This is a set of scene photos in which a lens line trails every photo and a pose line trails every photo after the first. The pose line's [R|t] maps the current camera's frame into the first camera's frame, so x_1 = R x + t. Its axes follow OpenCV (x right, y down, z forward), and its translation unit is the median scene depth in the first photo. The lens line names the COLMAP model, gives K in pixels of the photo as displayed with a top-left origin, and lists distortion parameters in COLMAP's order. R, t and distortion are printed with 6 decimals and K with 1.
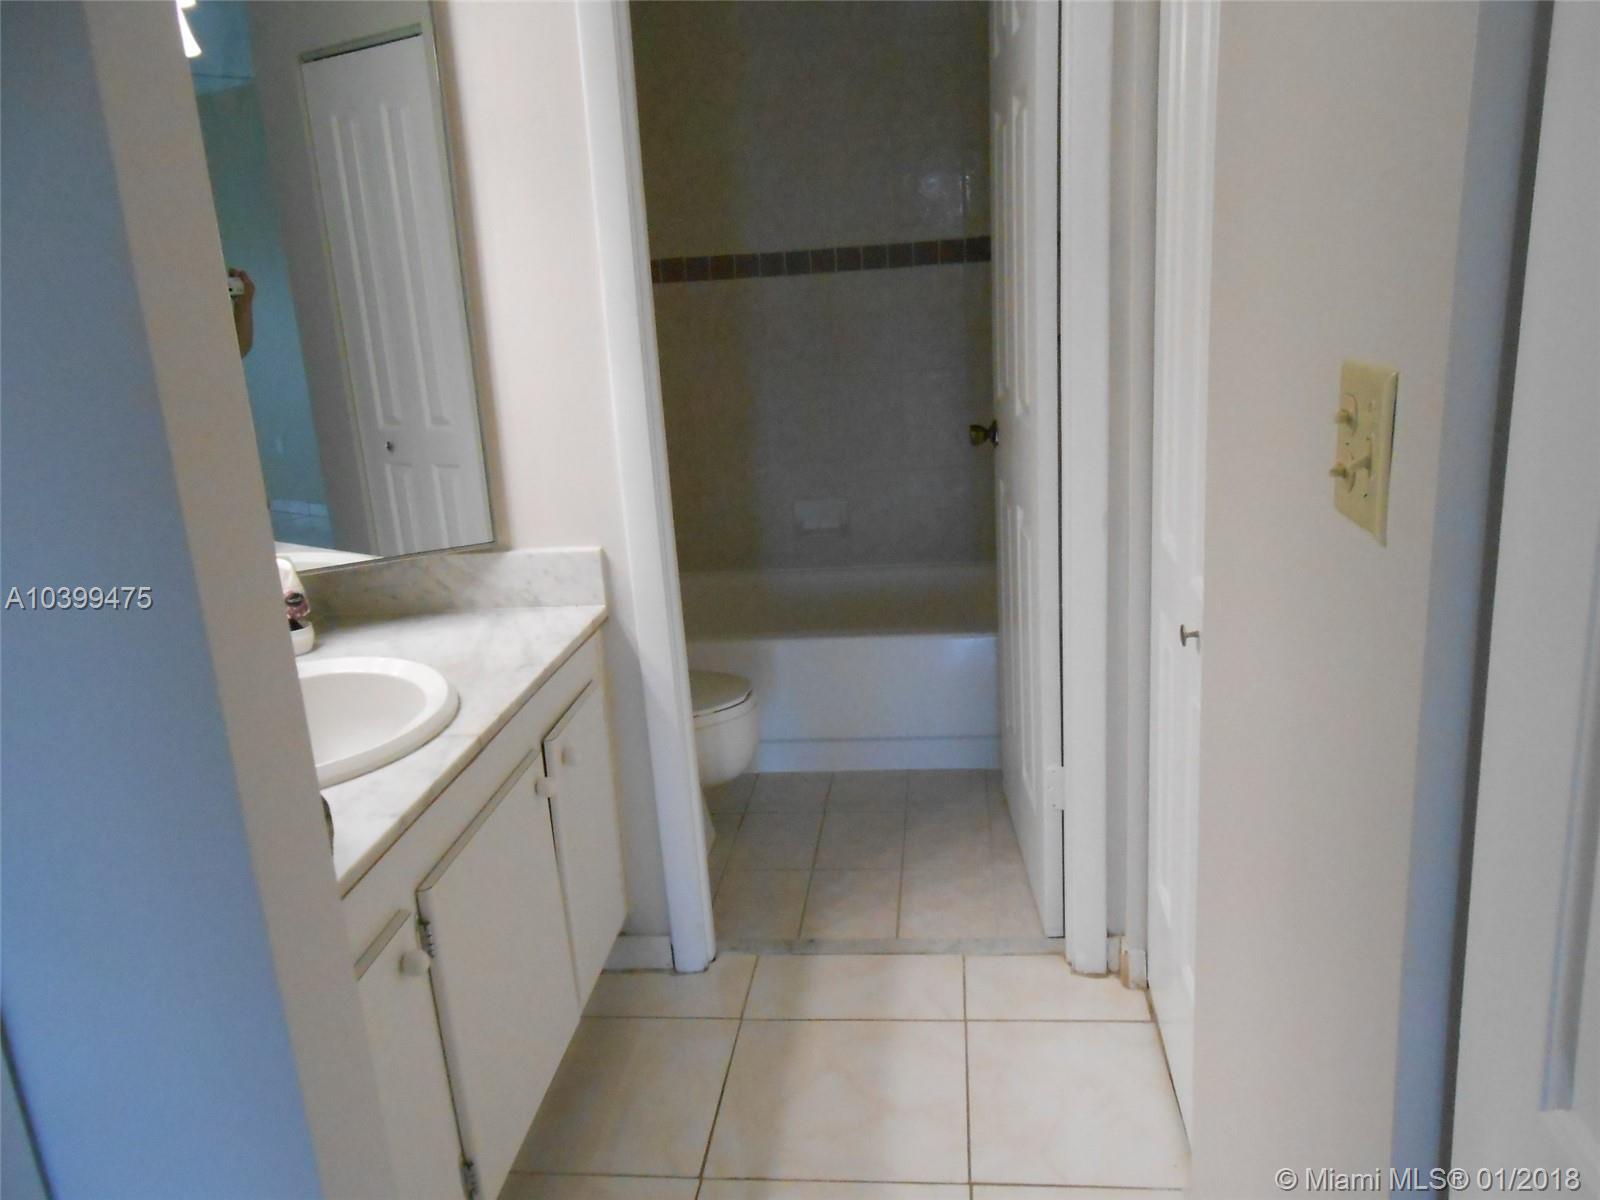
lens RADIAL K [[1250.6, 0, 794.9], [0, 1250.6, 605.1], [0, 0, 1]] dist [0.005149, 0.003205]
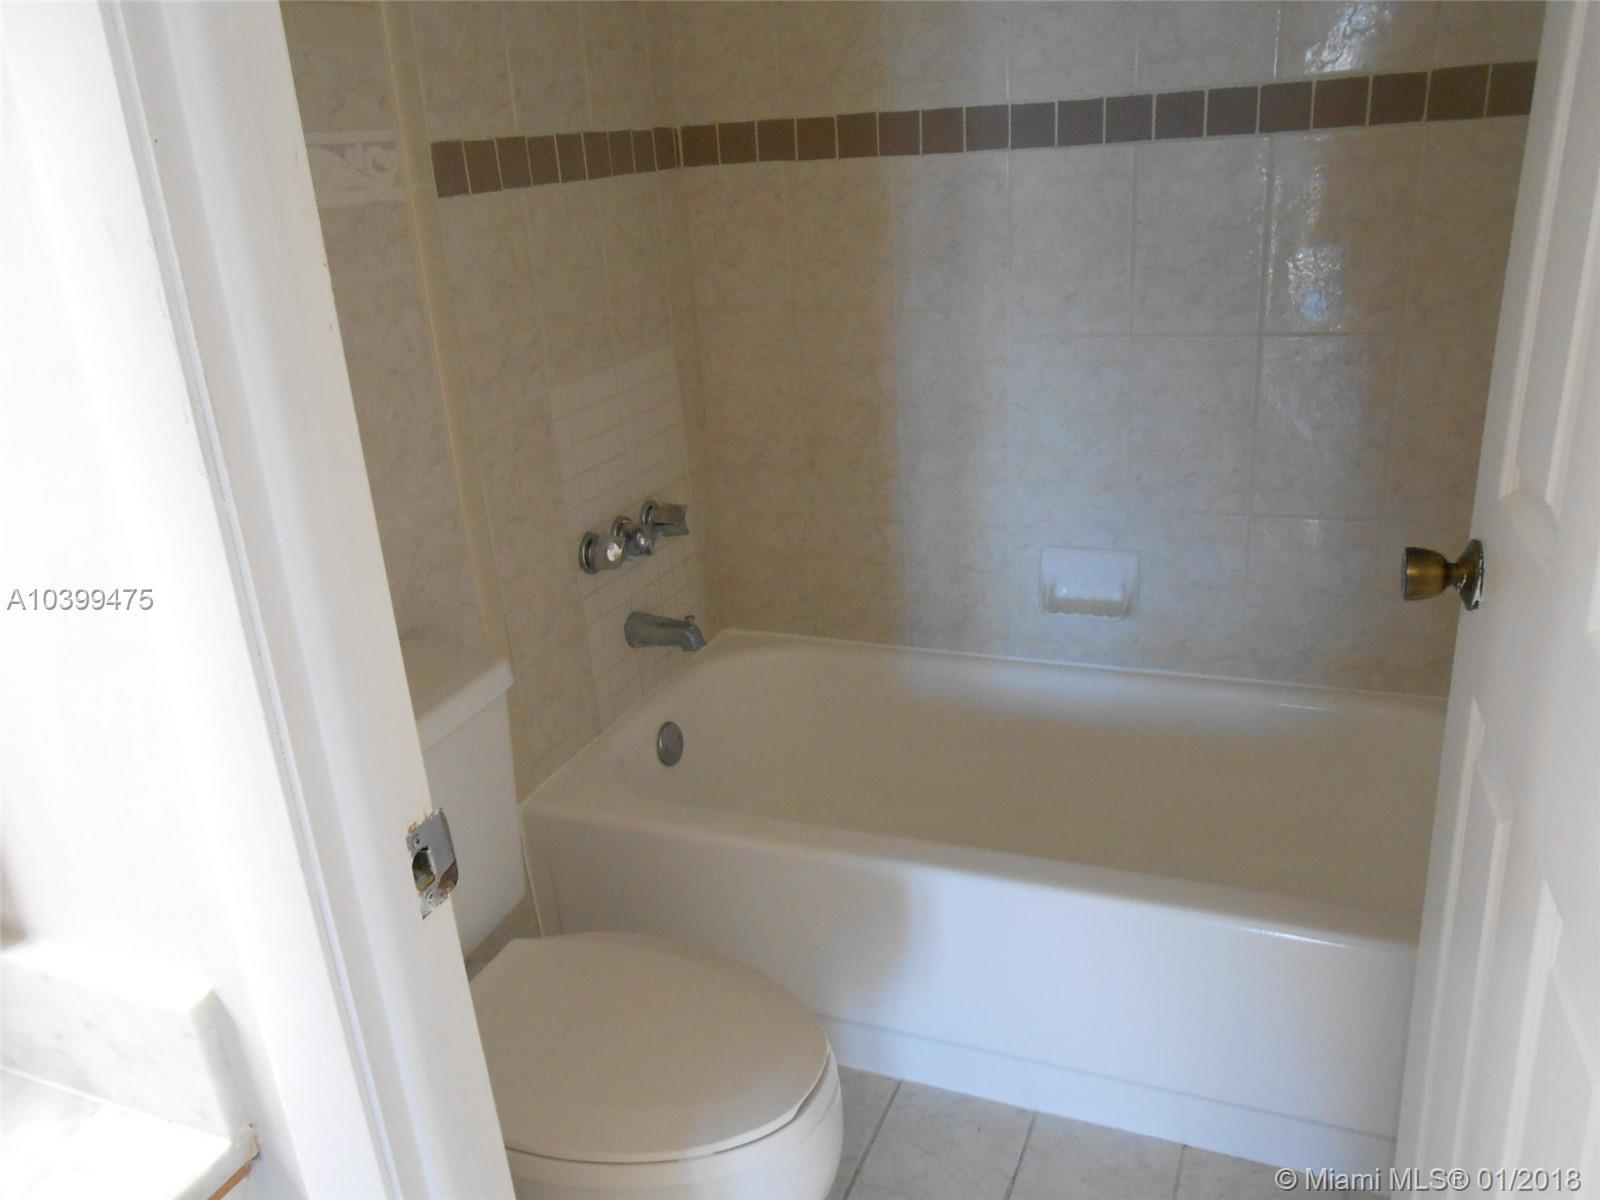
lens RADIAL K [[1250.6, 0, 801.1], [0, 1250.6, 592.9], [0, 0, 1]] dist [0.005149, 0.003205]
pose [[0.959194, 0.100946, -0.264116, 0.069037], [-0.074890, 0.991440, 0.106952, -0.175938], [0.272652, -0.082808, 0.958543, 0.628955]]
